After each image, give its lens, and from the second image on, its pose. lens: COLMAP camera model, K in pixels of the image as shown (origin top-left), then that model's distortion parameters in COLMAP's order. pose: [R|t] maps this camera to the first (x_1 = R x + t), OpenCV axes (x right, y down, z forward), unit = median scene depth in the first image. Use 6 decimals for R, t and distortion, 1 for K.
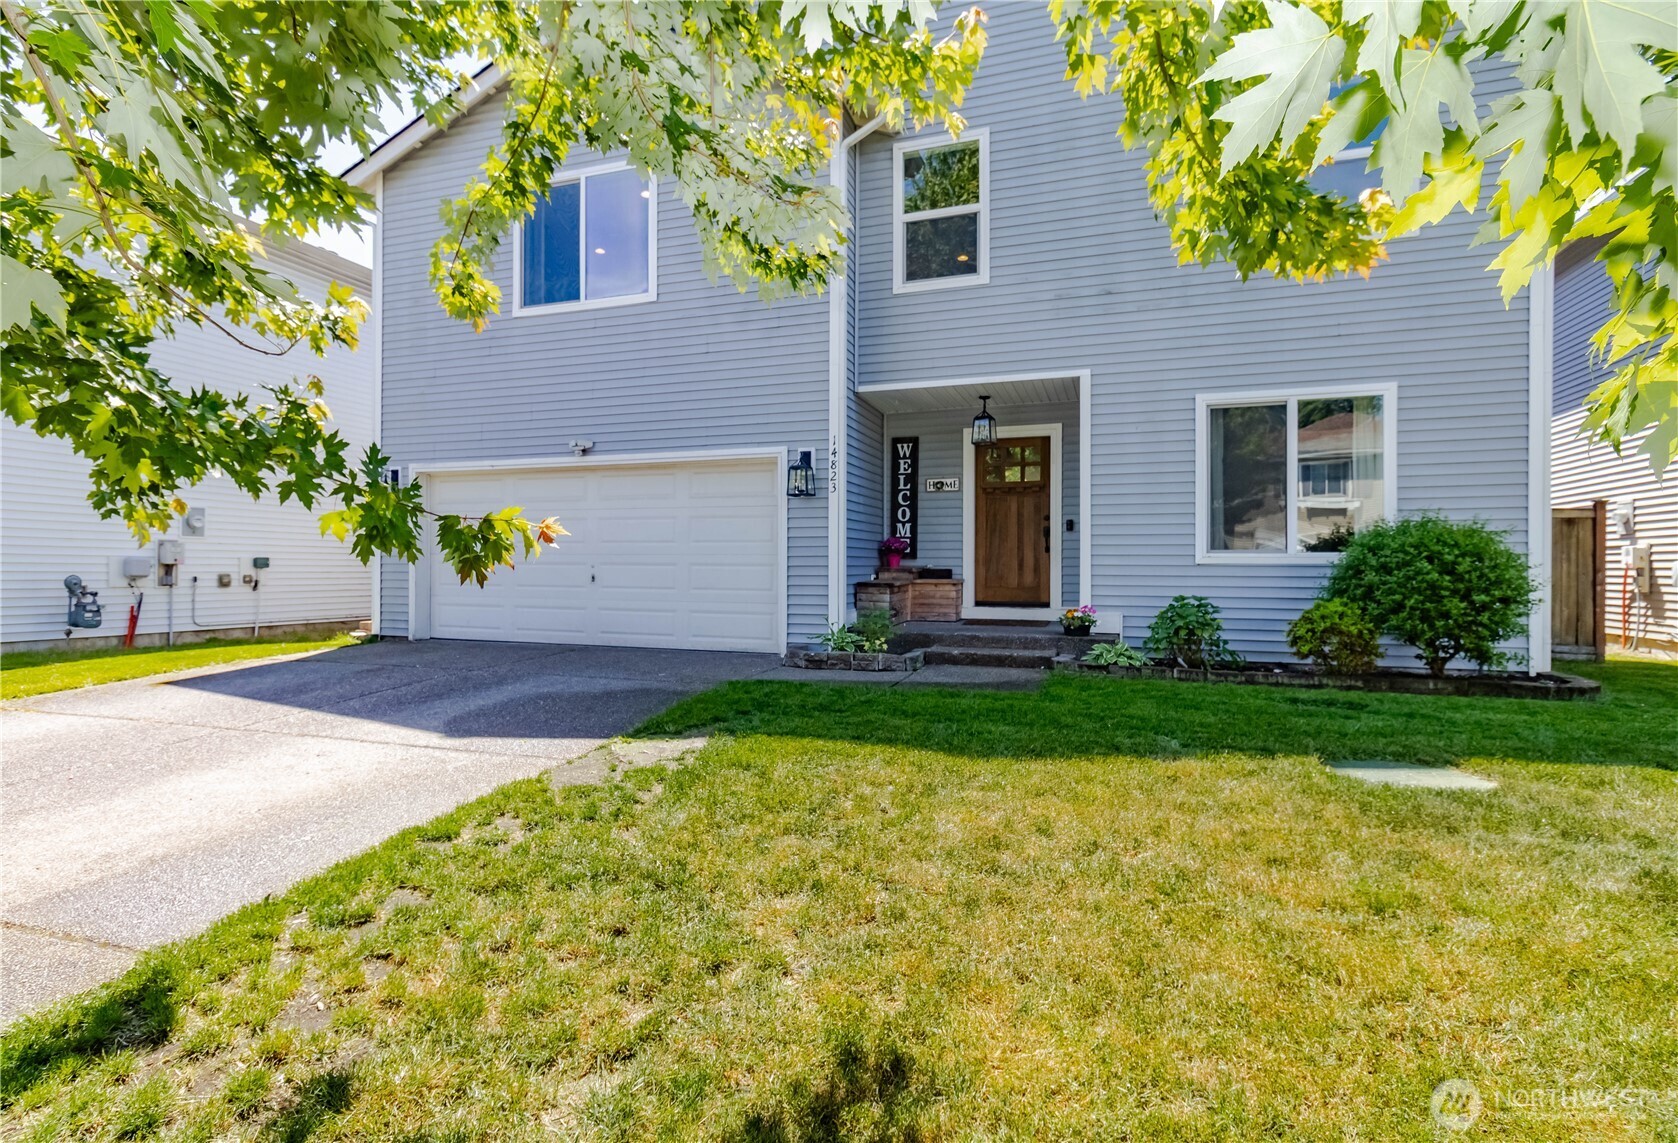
lens RADIAL K [[777.7, 0, 854.5], [0, 777.7, 565.3], [0, 0, 1]] dist [0.000183, 0.000089]
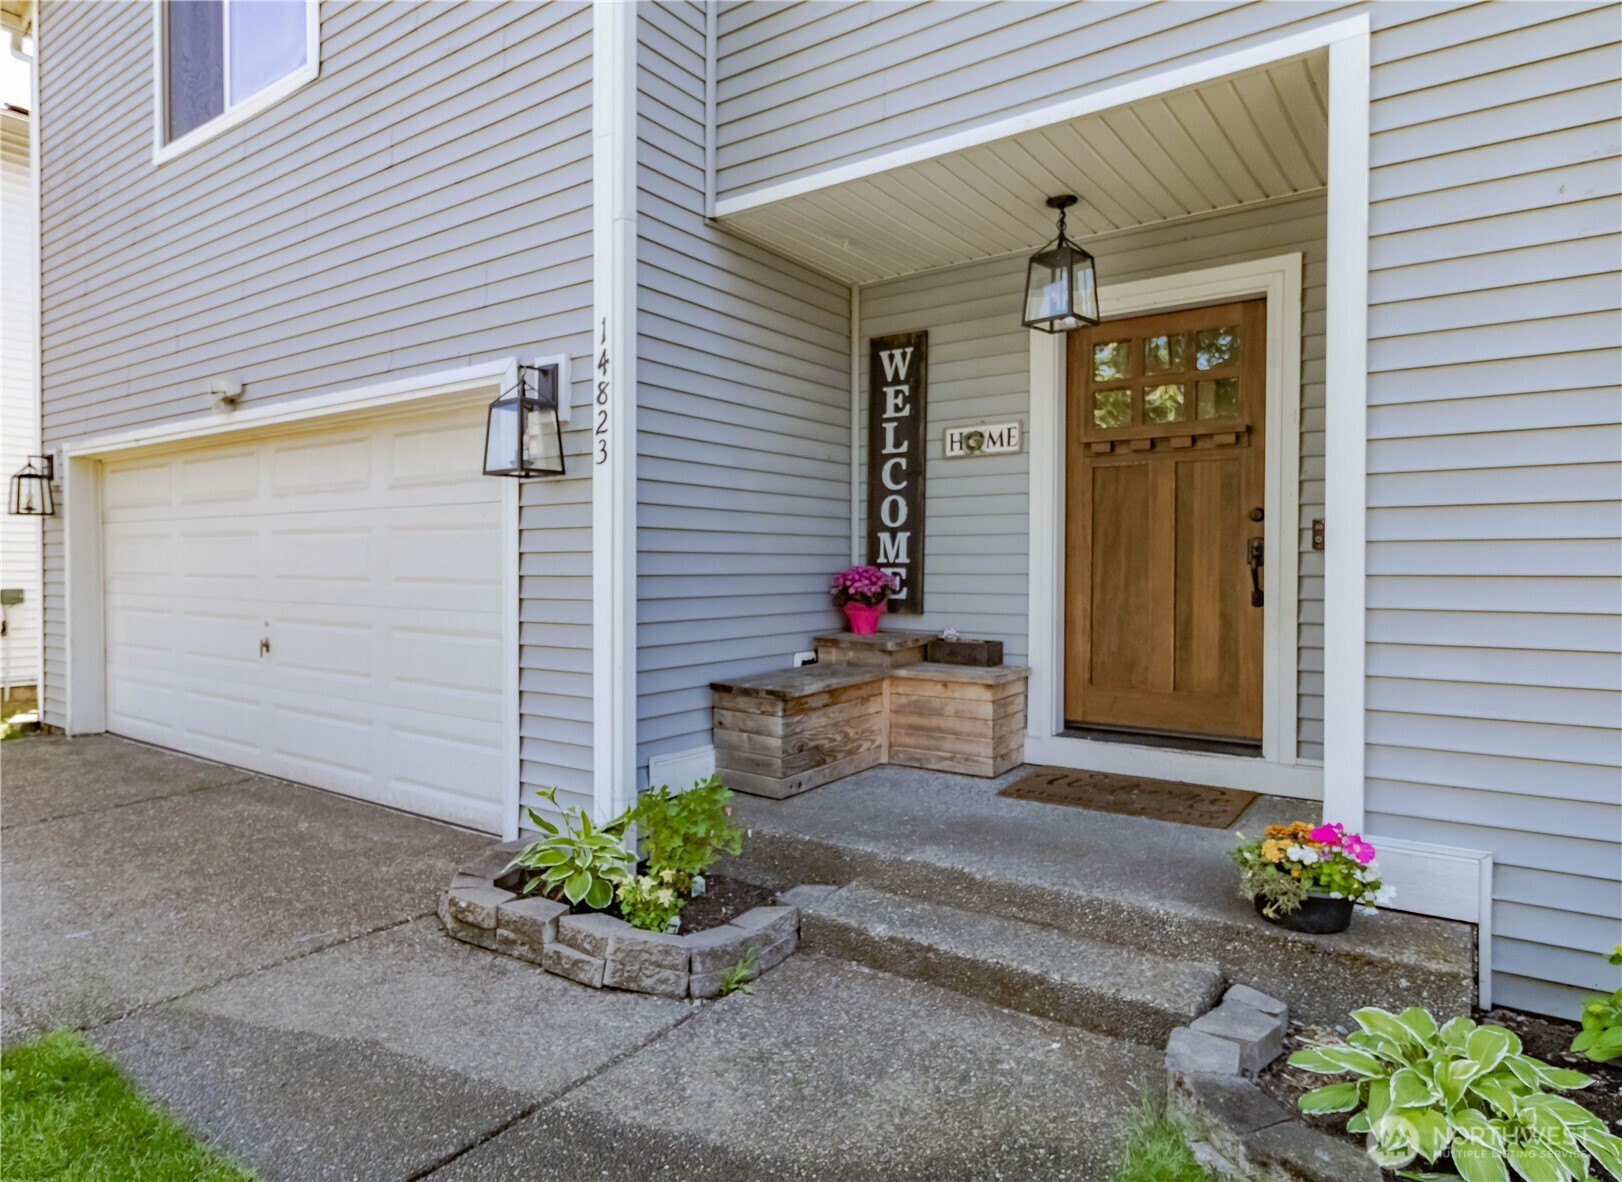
lens RADIAL K [[975.0, 0, 717.2], [0, 975.0, 580.4], [0, 0, 1]] dist [-0.001428, -0.000616]
pose [[0.937484, 0.006020, -0.347976, 0.164356], [-0.002629, 0.999944, 0.010217, -0.032995], [0.348019, -0.008664, 0.937448, 0.461632]]
